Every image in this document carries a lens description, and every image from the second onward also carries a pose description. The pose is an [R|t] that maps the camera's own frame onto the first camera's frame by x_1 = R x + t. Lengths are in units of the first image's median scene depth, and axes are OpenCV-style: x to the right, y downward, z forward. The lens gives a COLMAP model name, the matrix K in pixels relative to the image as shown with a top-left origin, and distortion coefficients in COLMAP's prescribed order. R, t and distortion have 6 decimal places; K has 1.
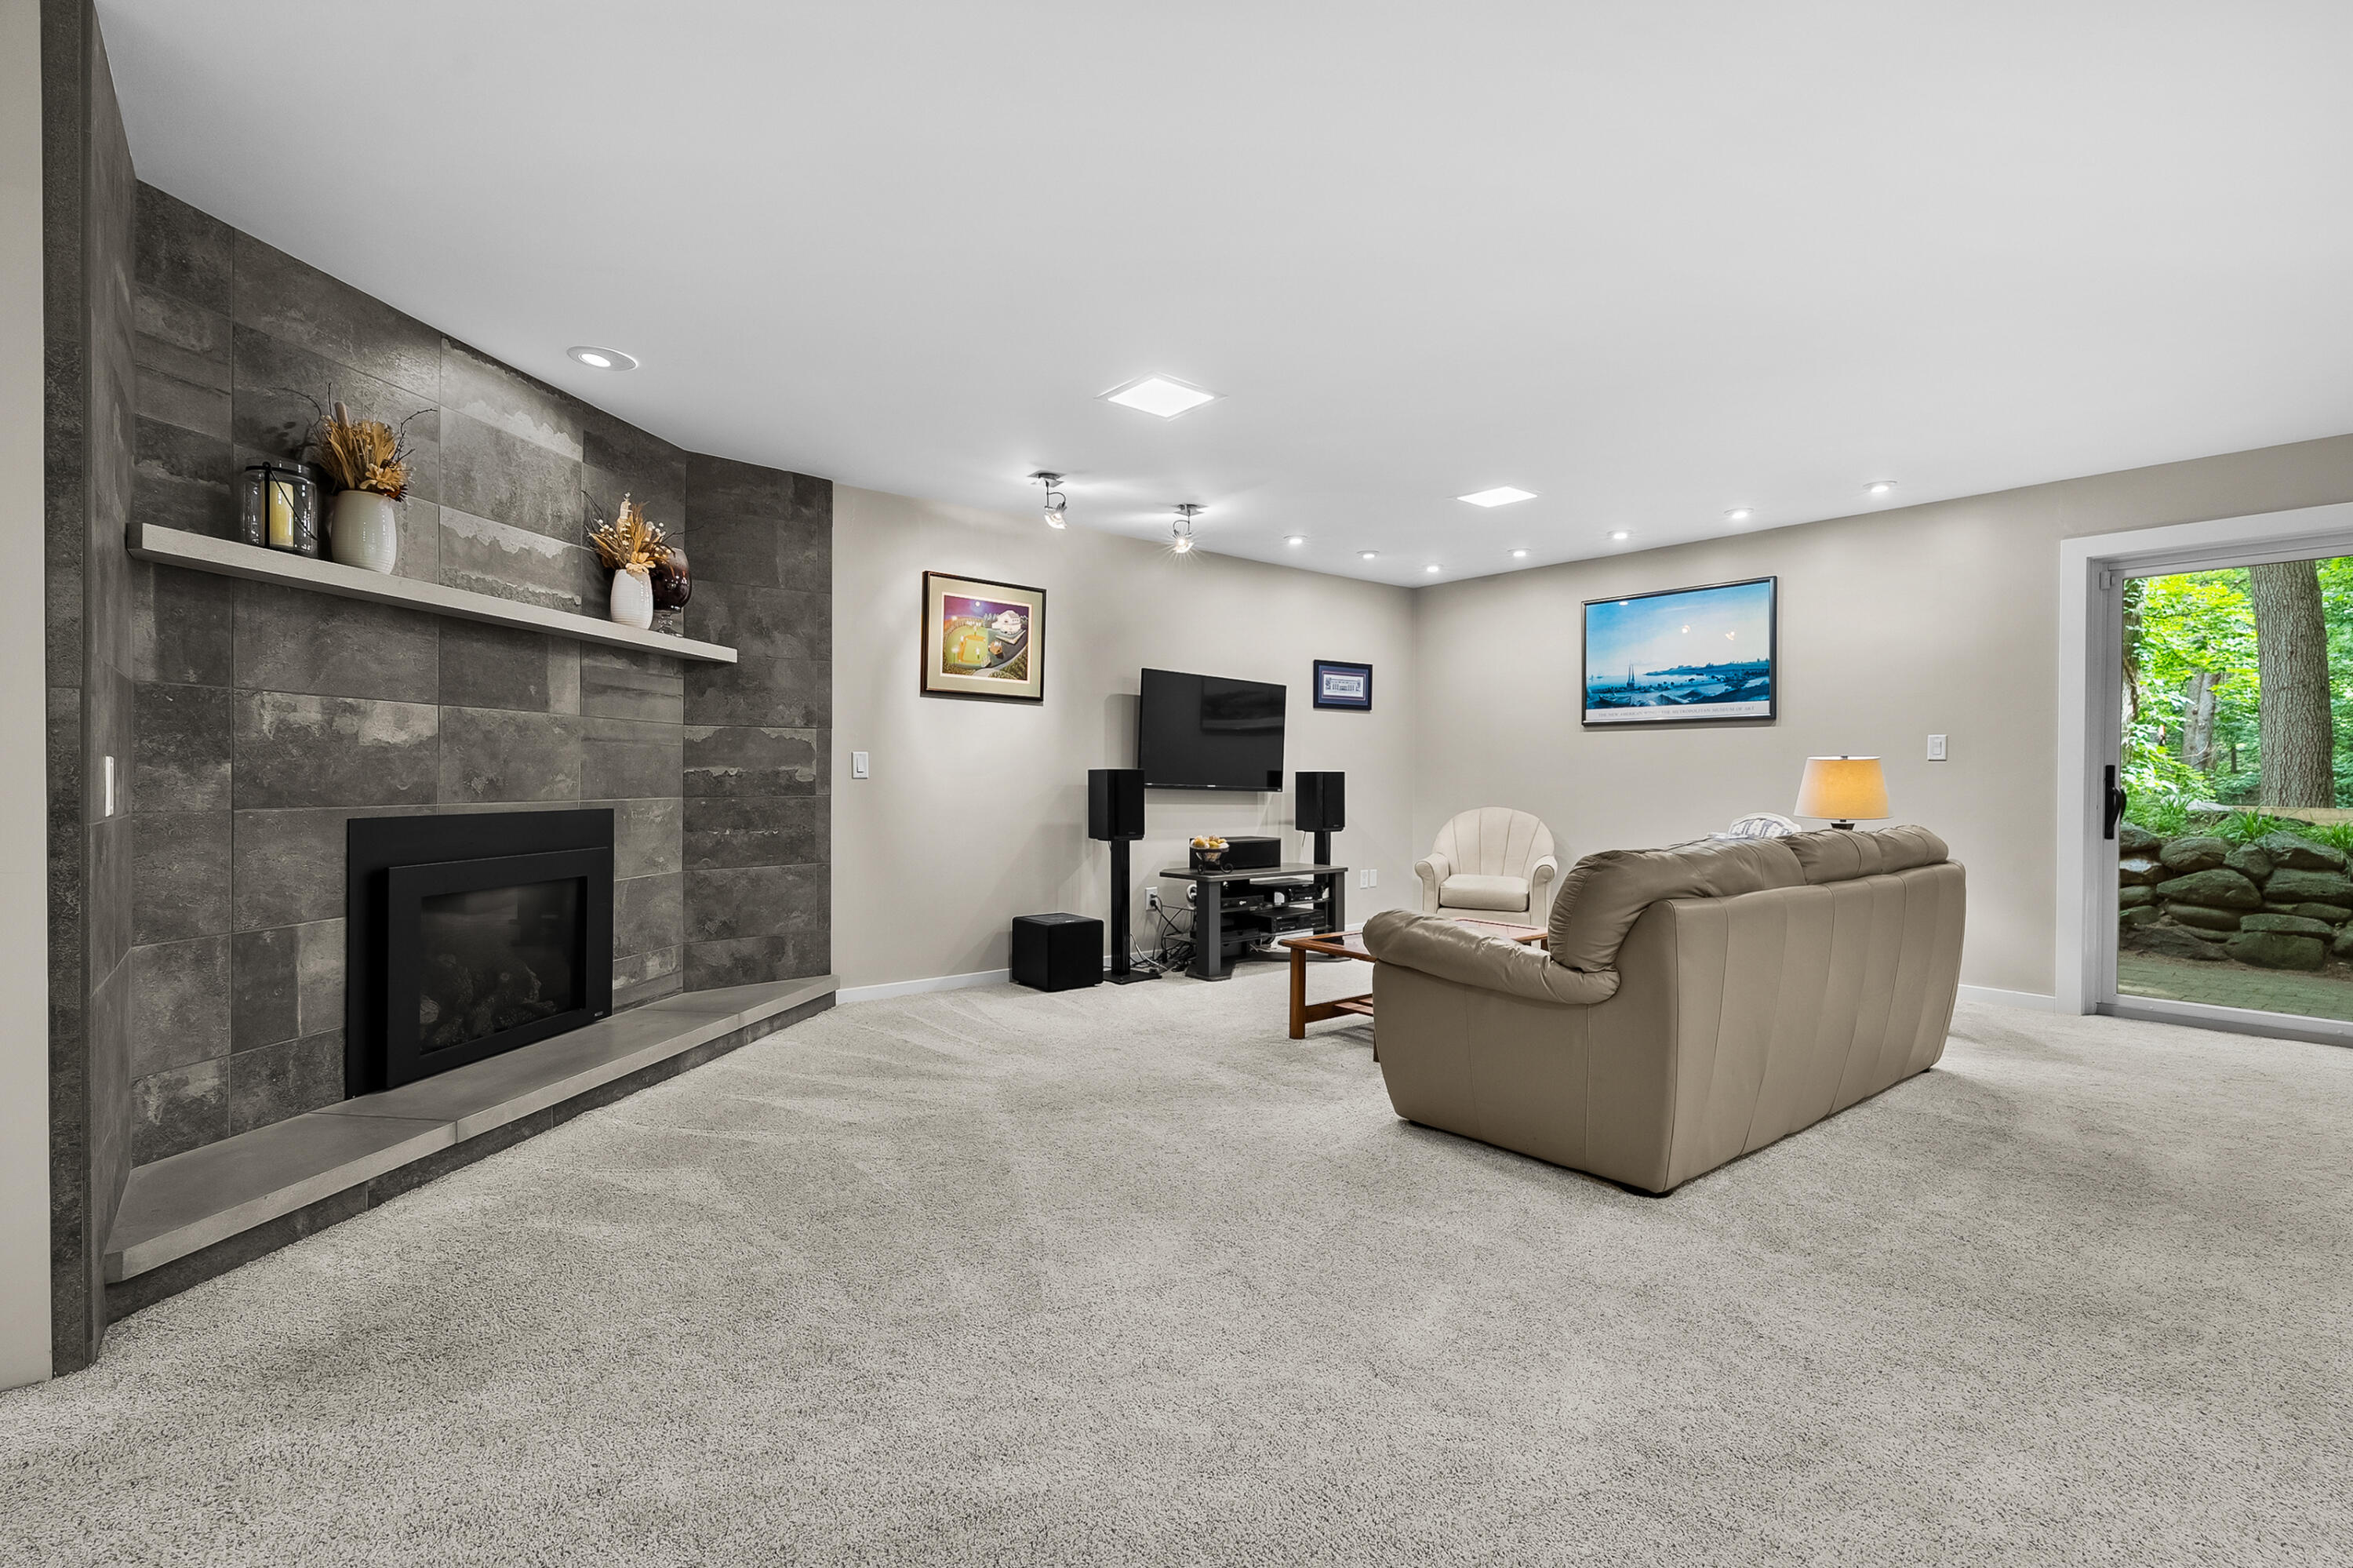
lens RADIAL K [[1071.7, 0, 1176.5], [0, 1071.7, 784.0], [0, 0, 1]] dist [0.000538, 0.000452]
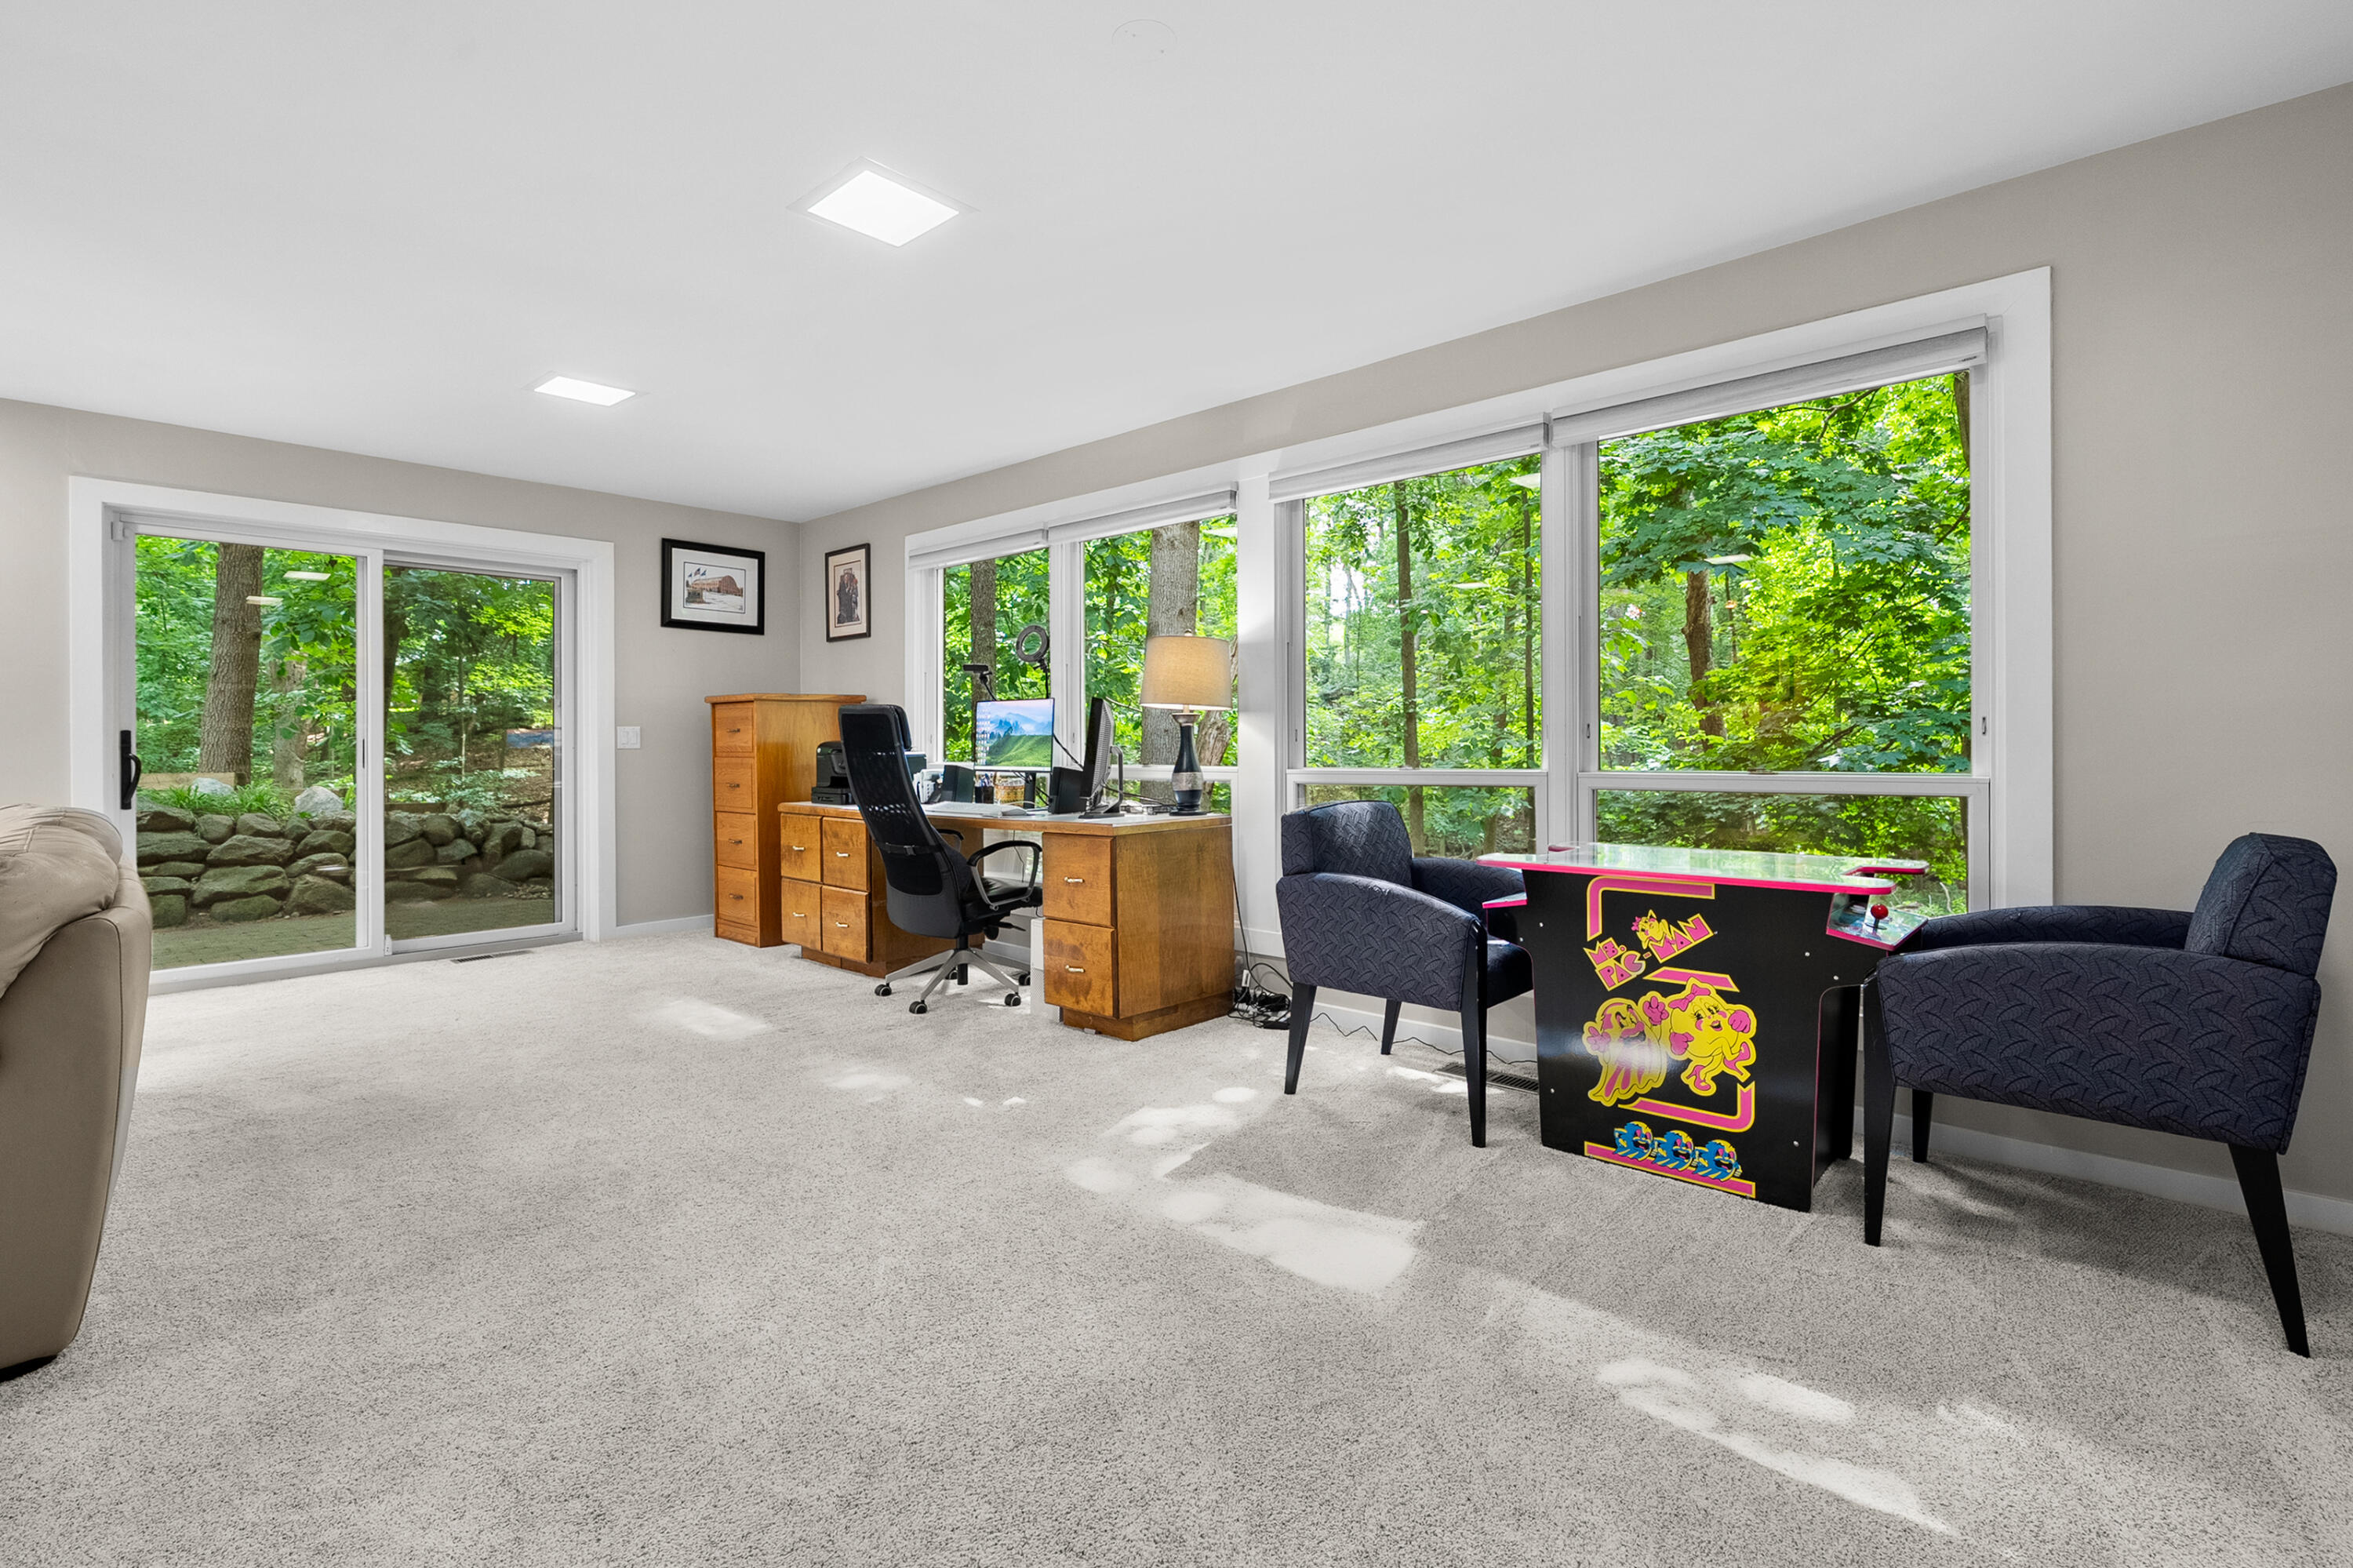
lens RADIAL K [[1088.4, 0, 1176.7], [0, 1088.4, 741.4], [0, 0, 1]] dist [-0.002013, 0.000625]
pose [[-0.125972, -0.002278, 0.992031, -0.162662], [0.012192, 0.999918, 0.003844, -0.000040], [-0.991959, 0.012579, -0.125934, 0.189607]]
